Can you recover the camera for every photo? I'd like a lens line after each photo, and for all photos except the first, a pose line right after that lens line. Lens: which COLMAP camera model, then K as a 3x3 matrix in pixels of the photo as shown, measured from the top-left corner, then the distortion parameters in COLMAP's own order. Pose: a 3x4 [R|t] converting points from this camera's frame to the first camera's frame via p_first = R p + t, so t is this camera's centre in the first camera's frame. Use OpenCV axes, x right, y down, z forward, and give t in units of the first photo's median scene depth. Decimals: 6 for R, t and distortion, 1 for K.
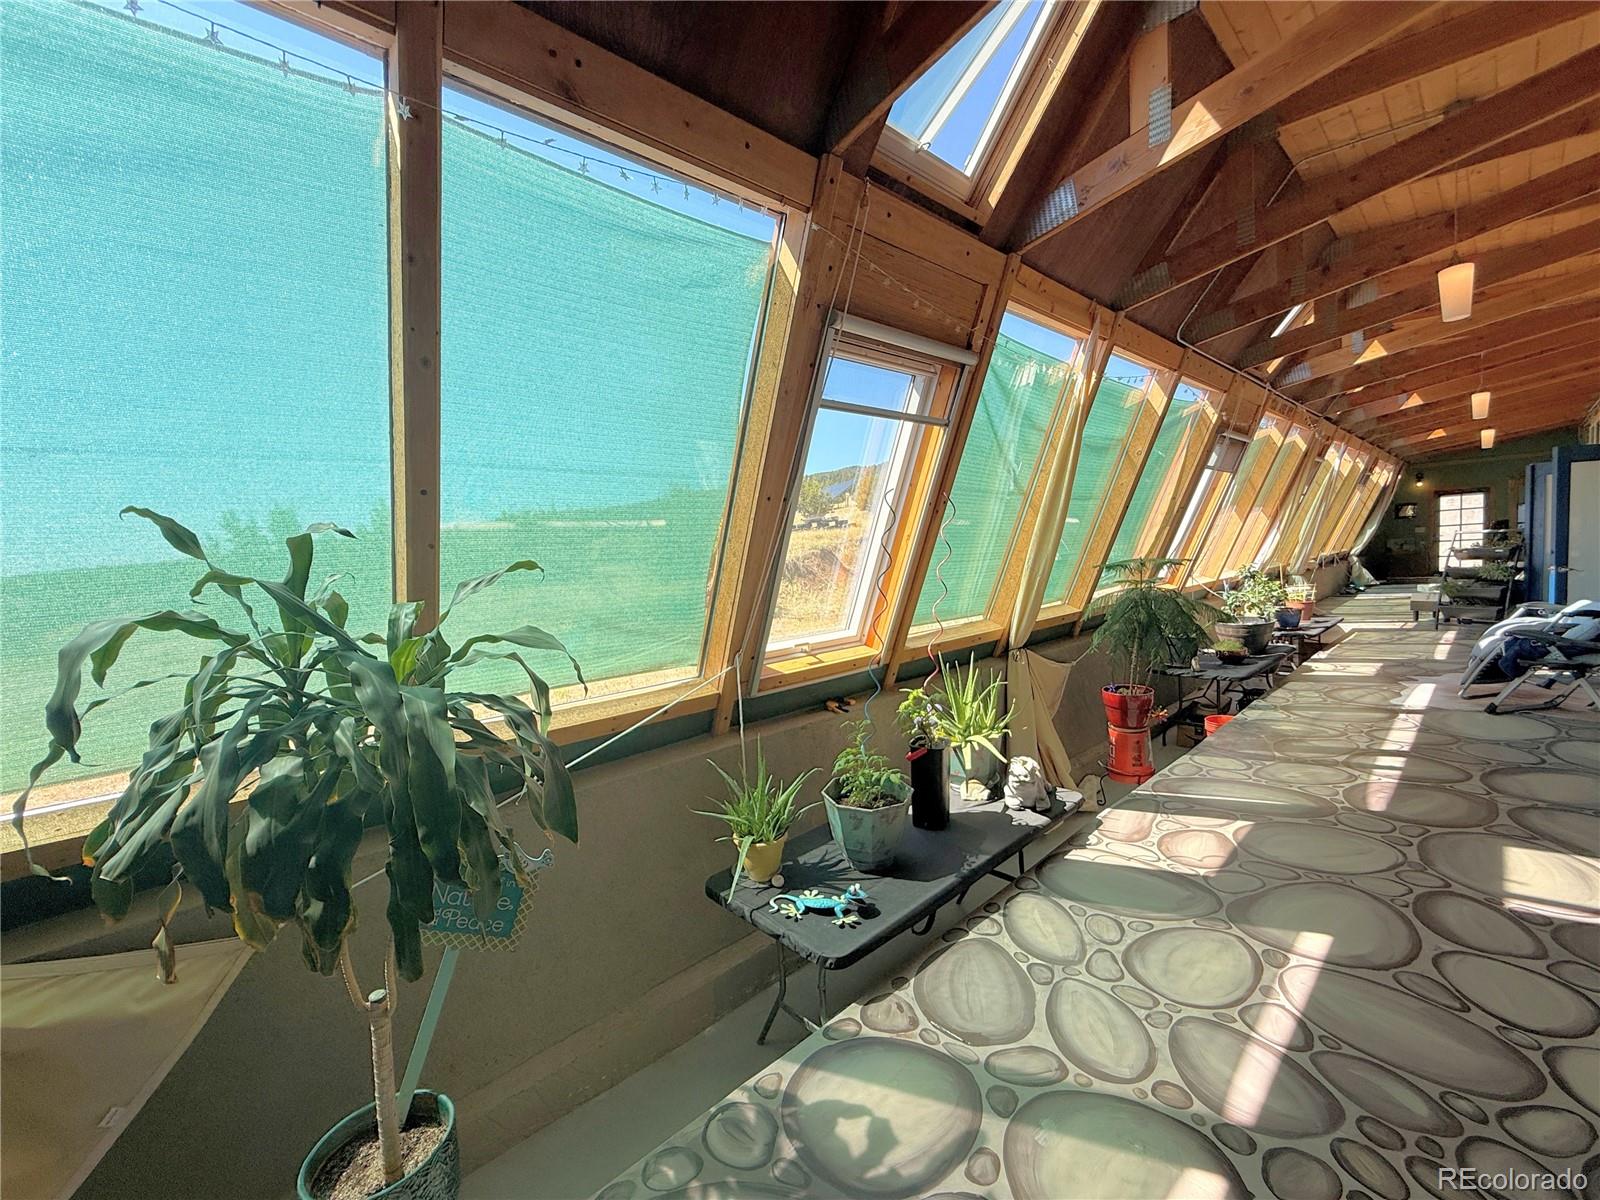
lens RADIAL K [[638.3, 0, 800.7], [0, 638.3, 598.7], [0, 0, 1]] dist [0.001577, 0.000830]
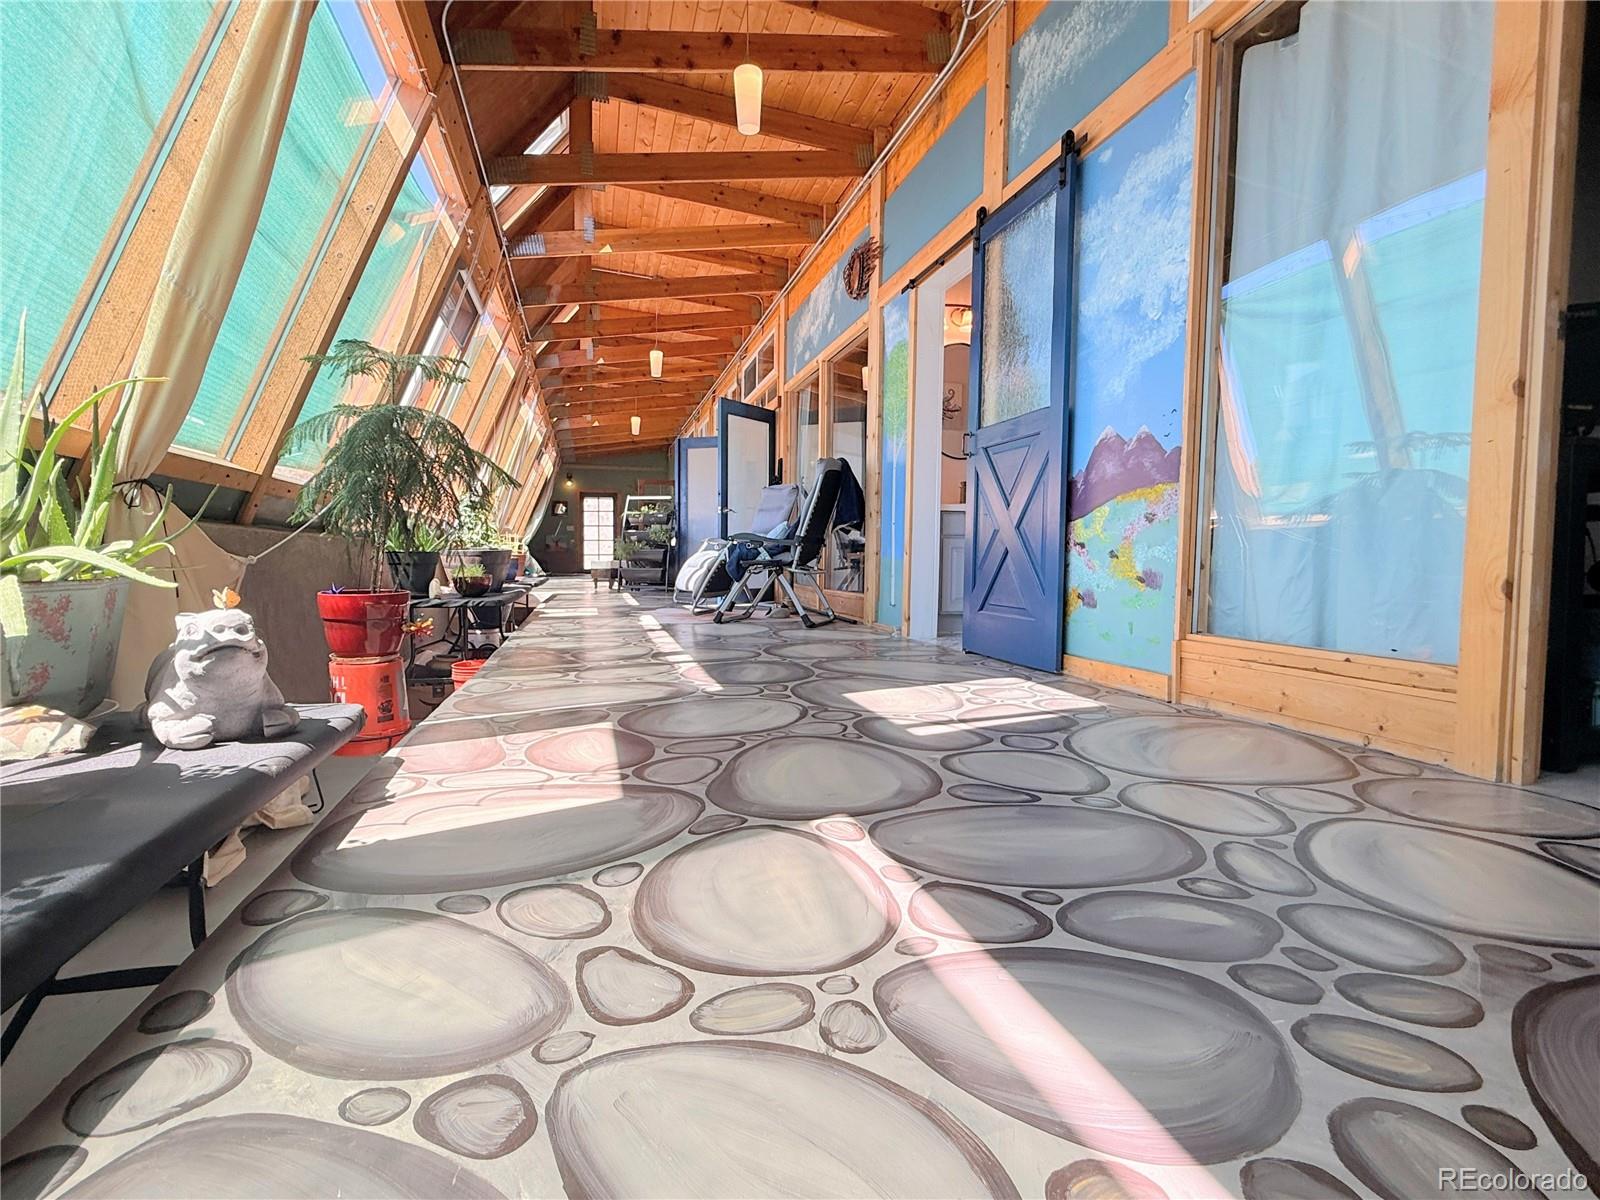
lens RADIAL K [[786.3, 0, 801.9], [0, 786.3, 590.6], [0, 0, 1]] dist [0.000079, 0.001464]
pose [[0.459074, 0.020265, 0.888167, 0.104493], [0.030035, 0.998814, -0.038314, 0.269066], [-0.887890, 0.044266, 0.457921, 0.500317]]
